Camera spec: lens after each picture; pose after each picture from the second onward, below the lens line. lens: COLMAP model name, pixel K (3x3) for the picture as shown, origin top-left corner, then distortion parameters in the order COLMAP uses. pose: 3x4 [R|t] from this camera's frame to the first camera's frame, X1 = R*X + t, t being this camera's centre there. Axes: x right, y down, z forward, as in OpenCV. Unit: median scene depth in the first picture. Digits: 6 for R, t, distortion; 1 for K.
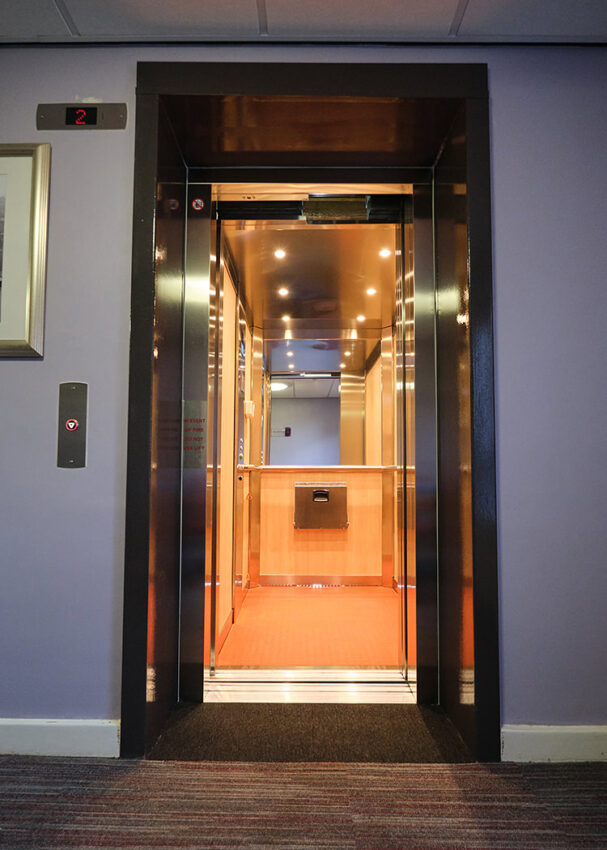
lens RADIAL K [[406.4, 0, 299.9], [0, 406.4, 464.9], [0, 0, 1]] dist [-0.006796, 0.000766]
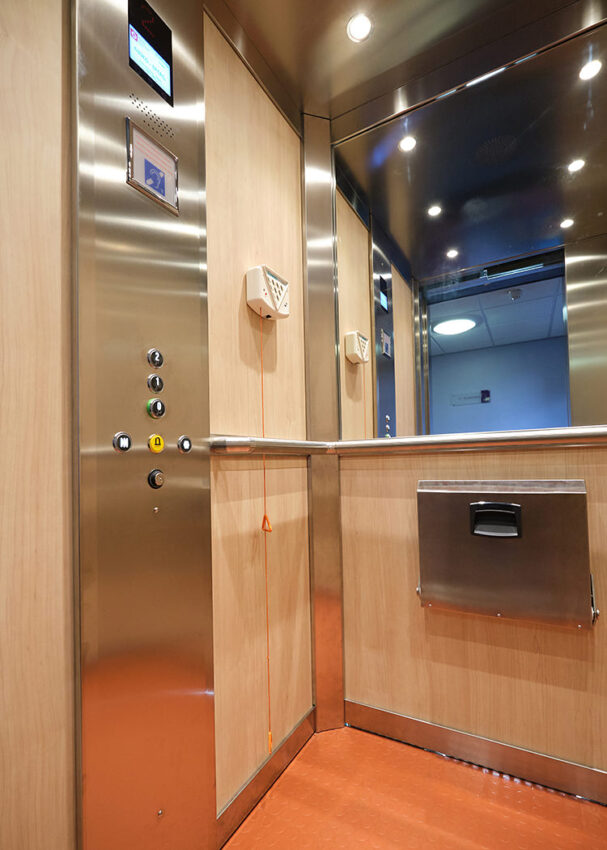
lens RADIAL K [[406.4, 0, 310.7], [0, 406.4, 448.6], [0, 0, 1]] dist [-0.006796, 0.000766]
pose [[0.884282, -0.032584, -0.465816, 0.146560], [0.032966, 0.999430, -0.007330, 0.027418], [0.465789, -0.008874, 0.884851, 1.228723]]
